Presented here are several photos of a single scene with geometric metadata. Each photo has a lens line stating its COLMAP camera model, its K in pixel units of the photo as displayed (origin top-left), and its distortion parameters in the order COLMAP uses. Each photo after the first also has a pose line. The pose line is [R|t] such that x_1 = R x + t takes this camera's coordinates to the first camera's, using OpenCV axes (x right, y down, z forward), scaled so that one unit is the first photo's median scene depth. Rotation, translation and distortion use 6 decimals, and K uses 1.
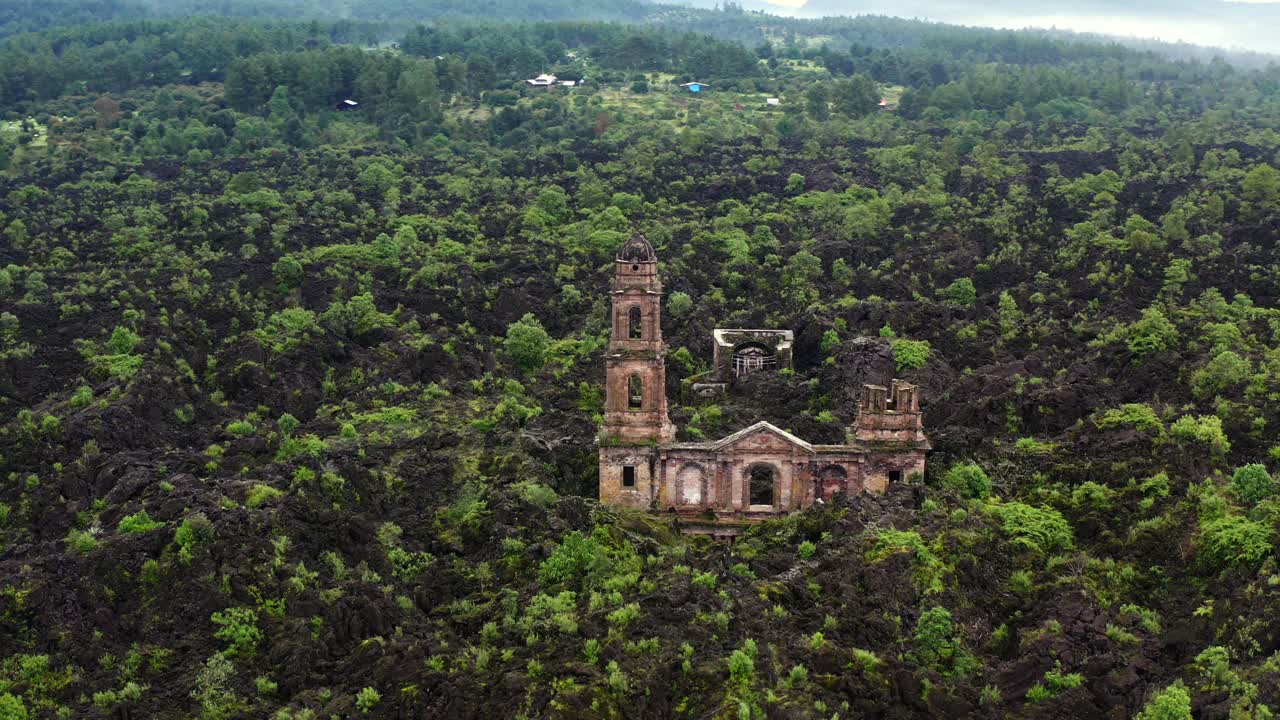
lens RADIAL K [[1455.6, 0, 640.0], [0, 1455.6, 360.0], [0, 0, 1]] dist [-0.169246, -0.006235]
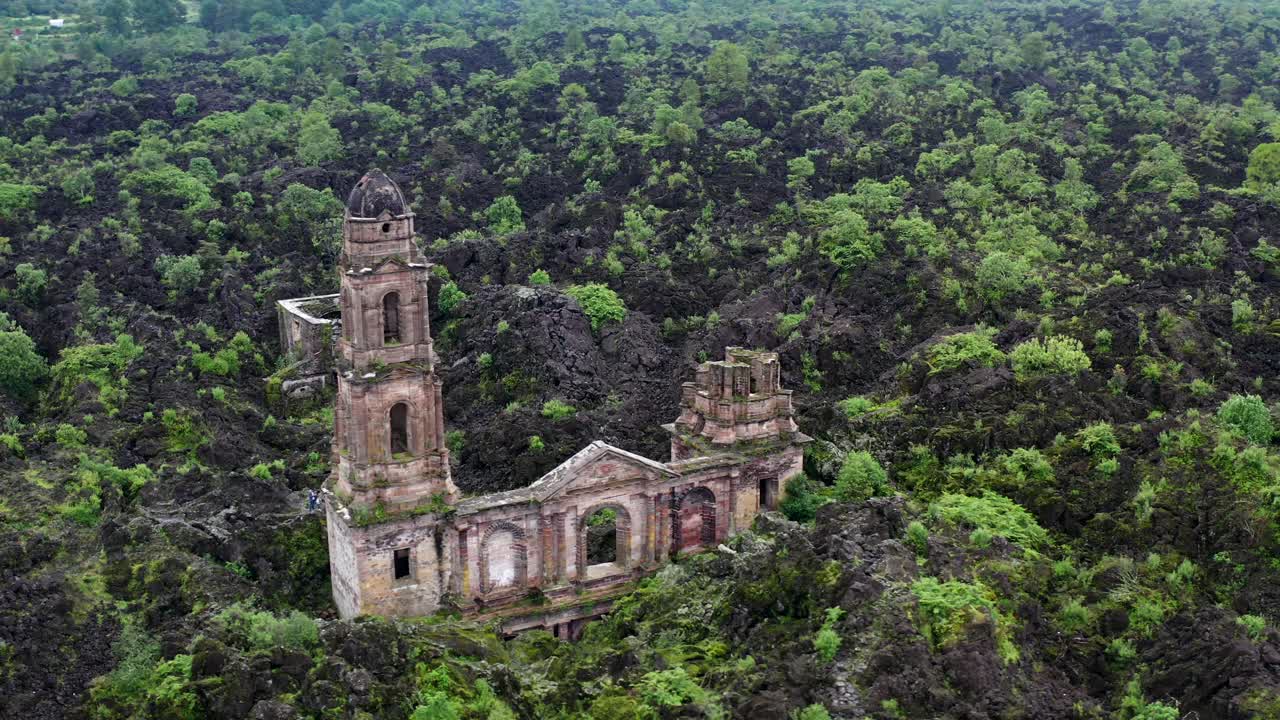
lens RADIAL K [[1455.6, 0, 640.0], [0, 1455.6, 360.0], [0, 0, 1]] dist [-0.169246, -0.006235]
pose [[0.862095, -0.145827, 0.485311, -0.208774], [0.117810, 0.989134, 0.087942, -0.048887], [-0.492862, -0.018640, 0.869908, 0.420793]]
